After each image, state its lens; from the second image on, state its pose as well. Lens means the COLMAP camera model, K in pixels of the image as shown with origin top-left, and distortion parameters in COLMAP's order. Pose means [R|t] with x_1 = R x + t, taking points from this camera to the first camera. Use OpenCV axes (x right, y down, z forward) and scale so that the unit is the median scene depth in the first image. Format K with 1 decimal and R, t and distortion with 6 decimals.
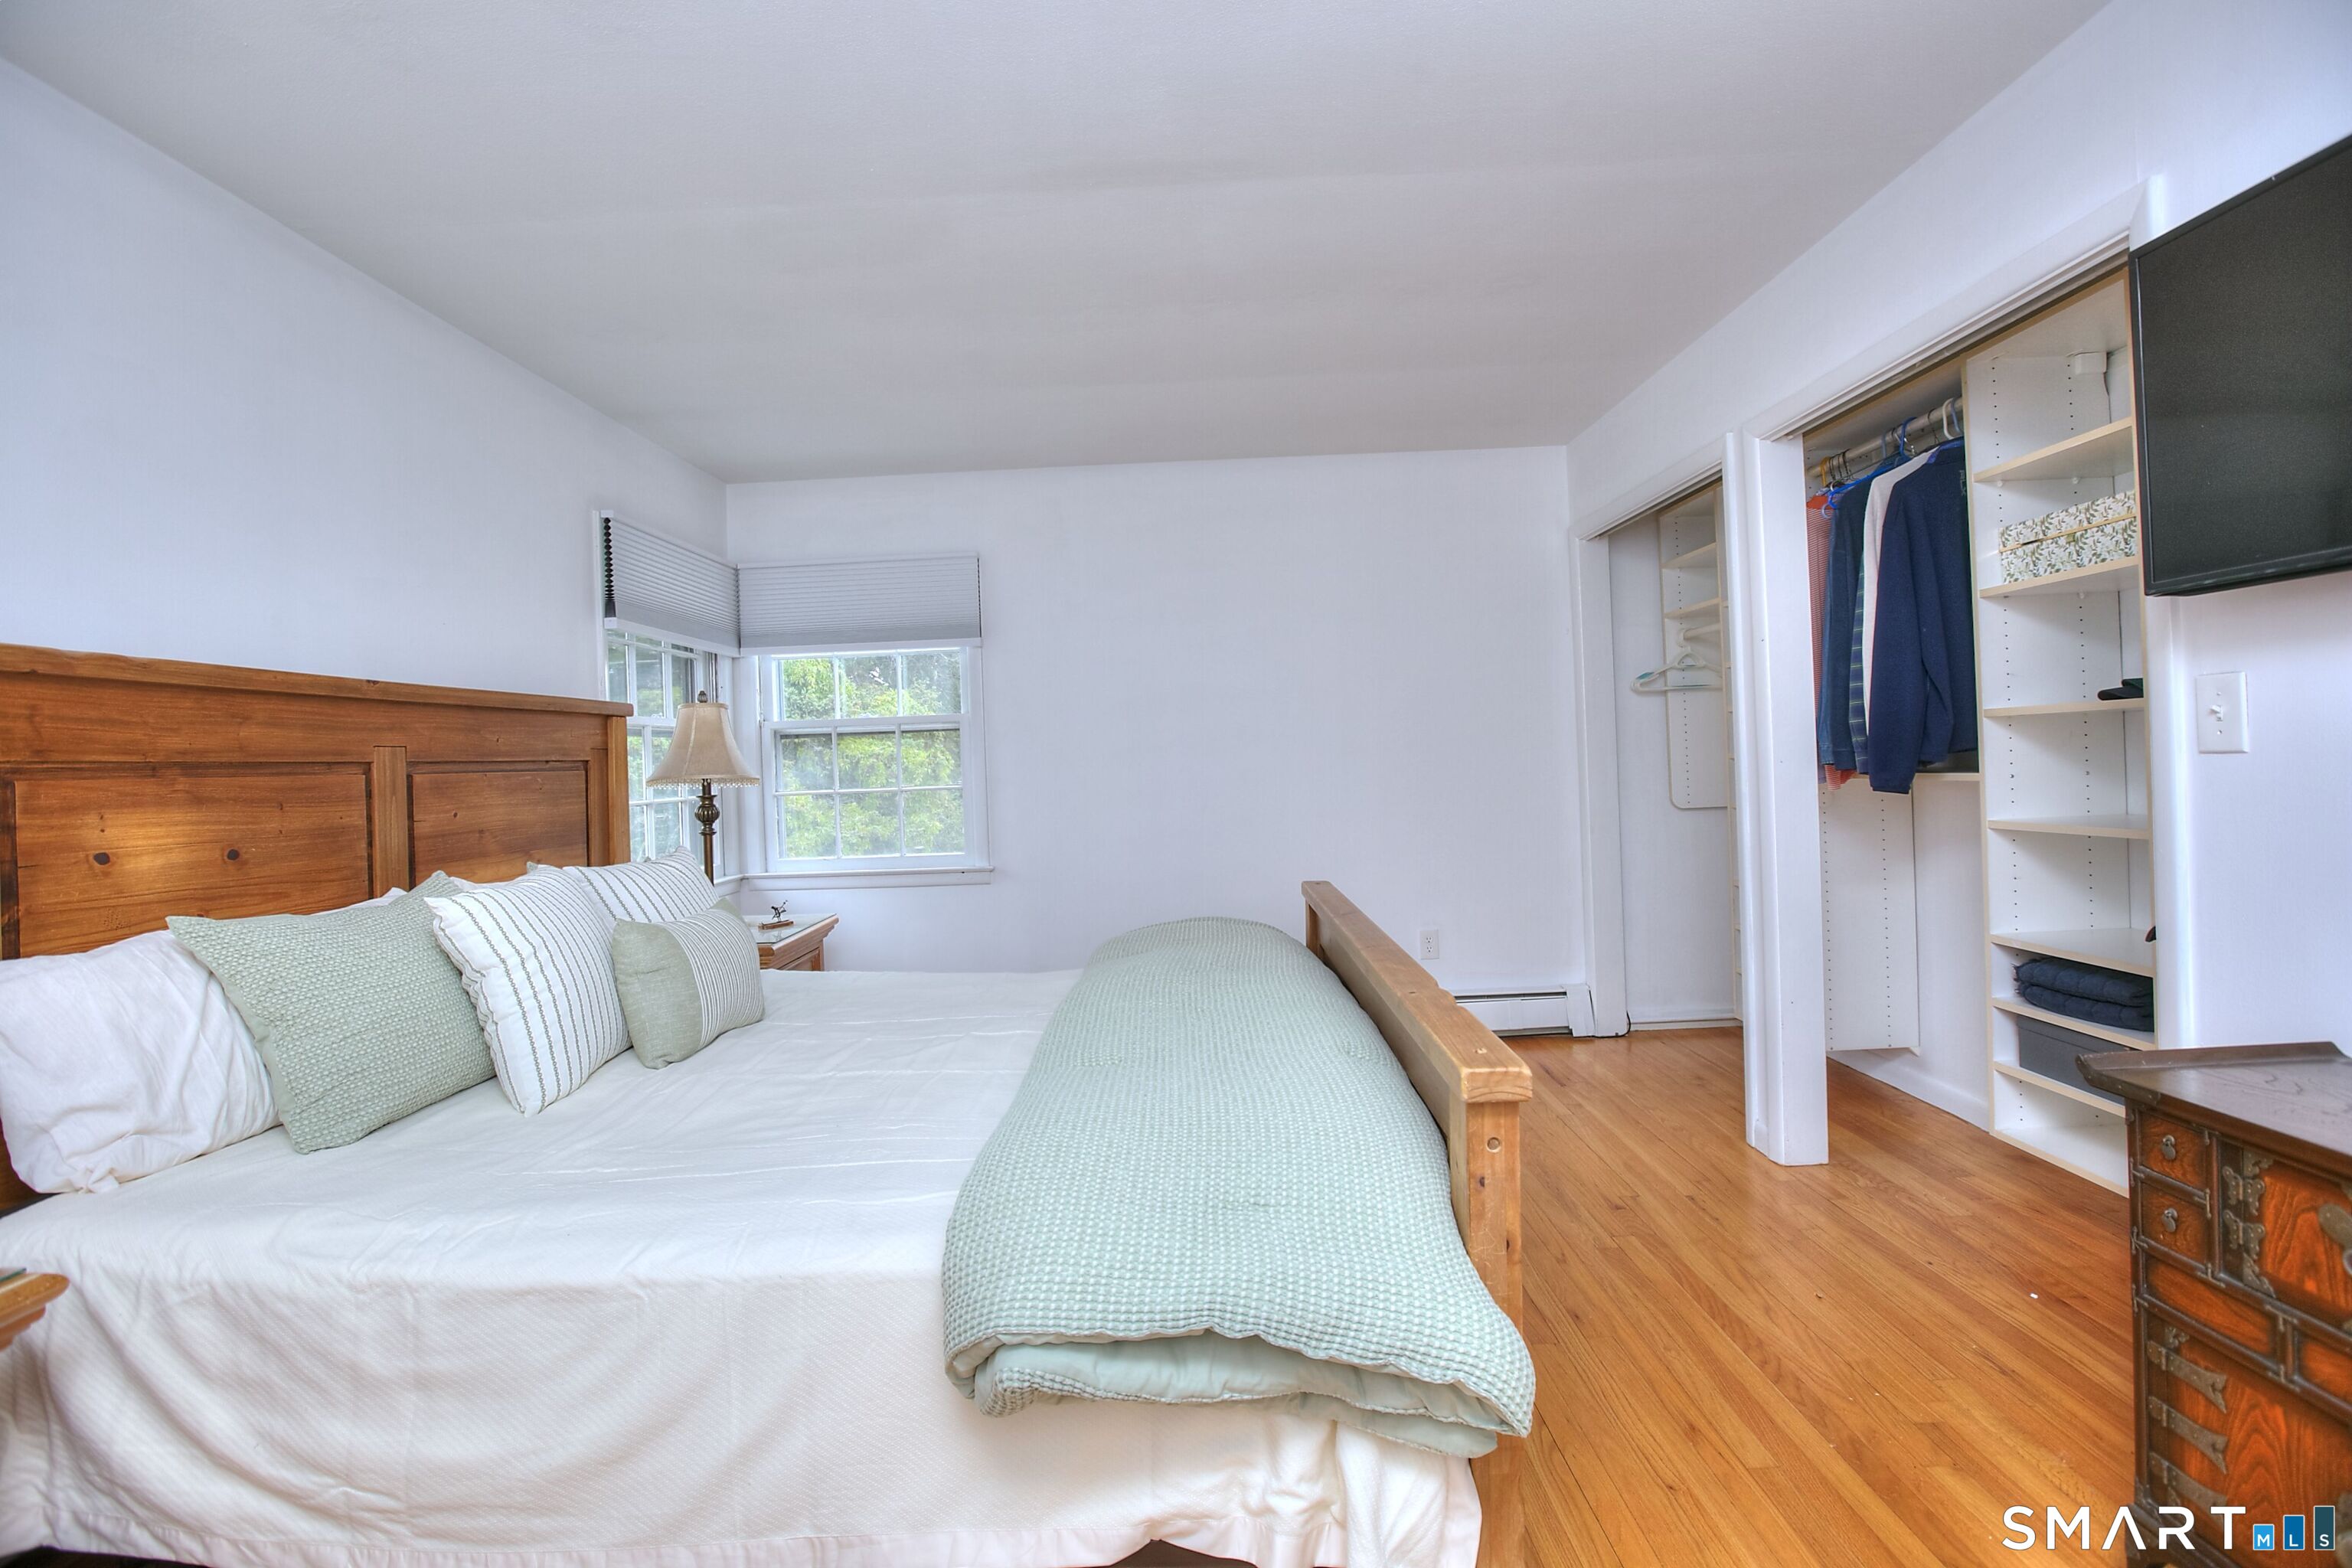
lens RADIAL K [[1077.9, 0, 1170.7], [0, 1077.9, 771.1], [0, 0, 1]] dist [-0.029167, 0.005776]
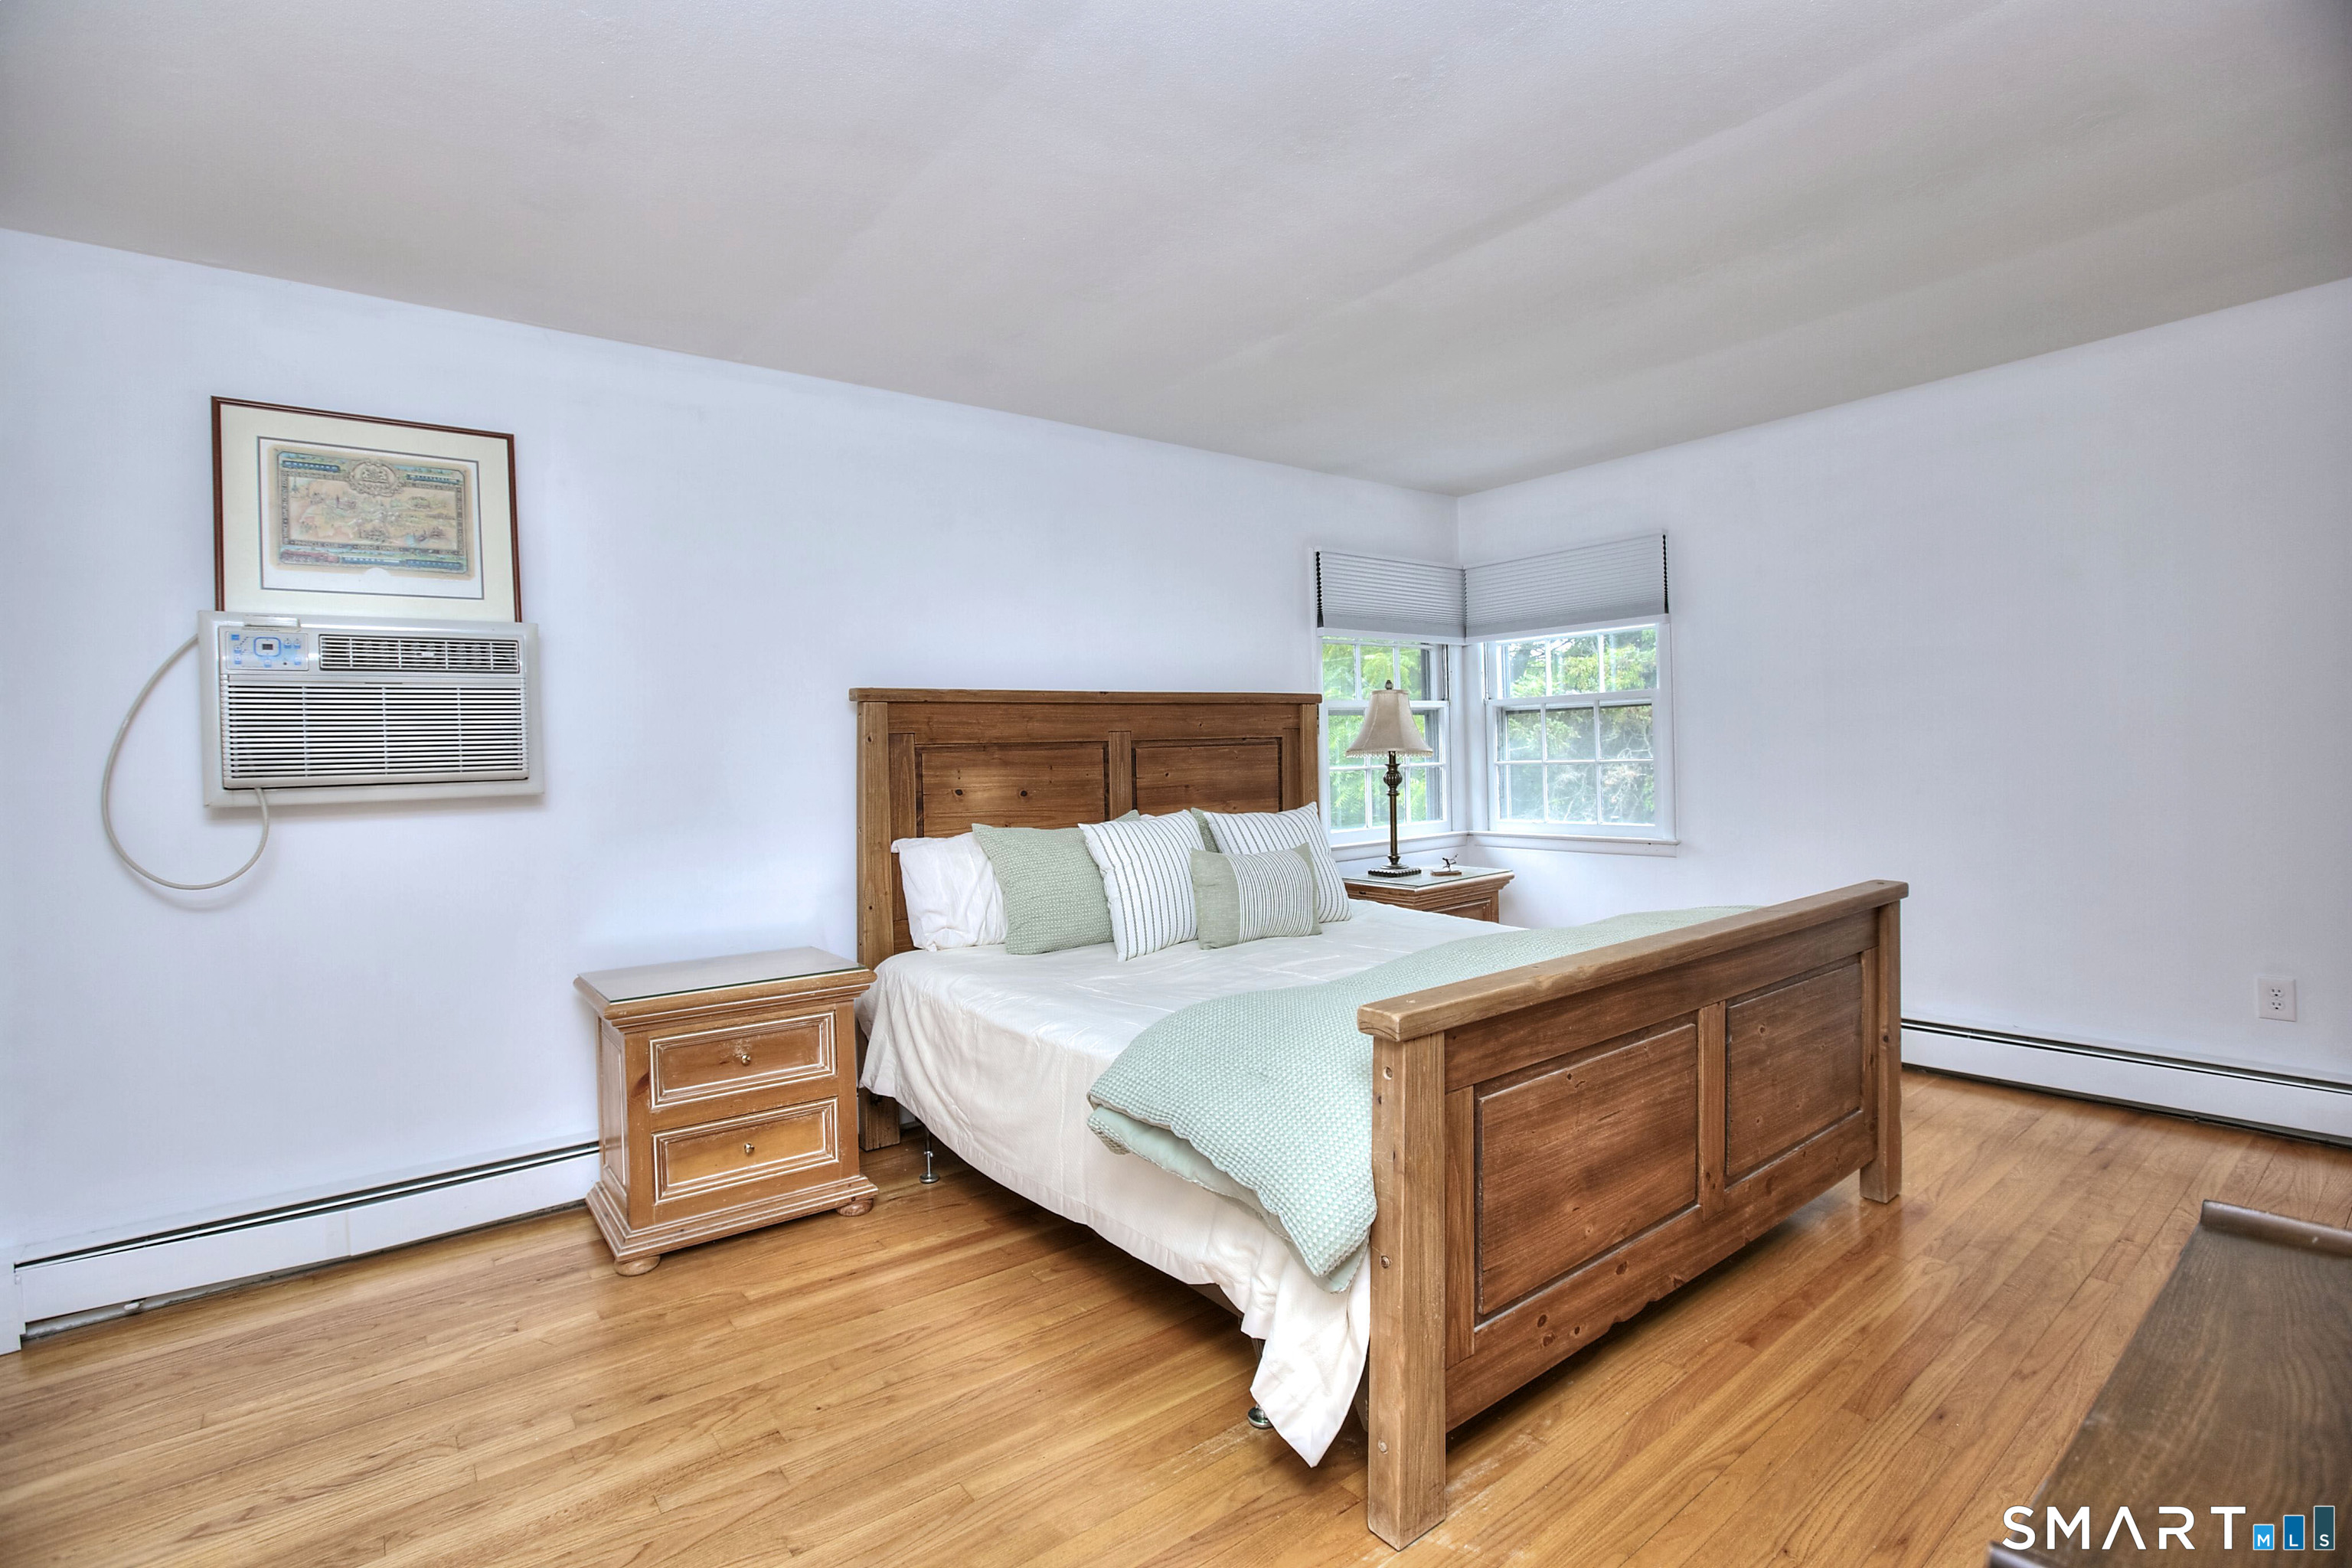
lens RADIAL K [[1077.9, 0, 1176.1], [0, 1077.9, 780.2], [0, 0, 1]] dist [-0.029167, 0.005776]
pose [[0.637885, 0.039032, -0.769142, 0.588715], [-0.003443, 0.998849, 0.047834, -0.027735], [0.770124, -0.027864, 0.637285, 0.012383]]
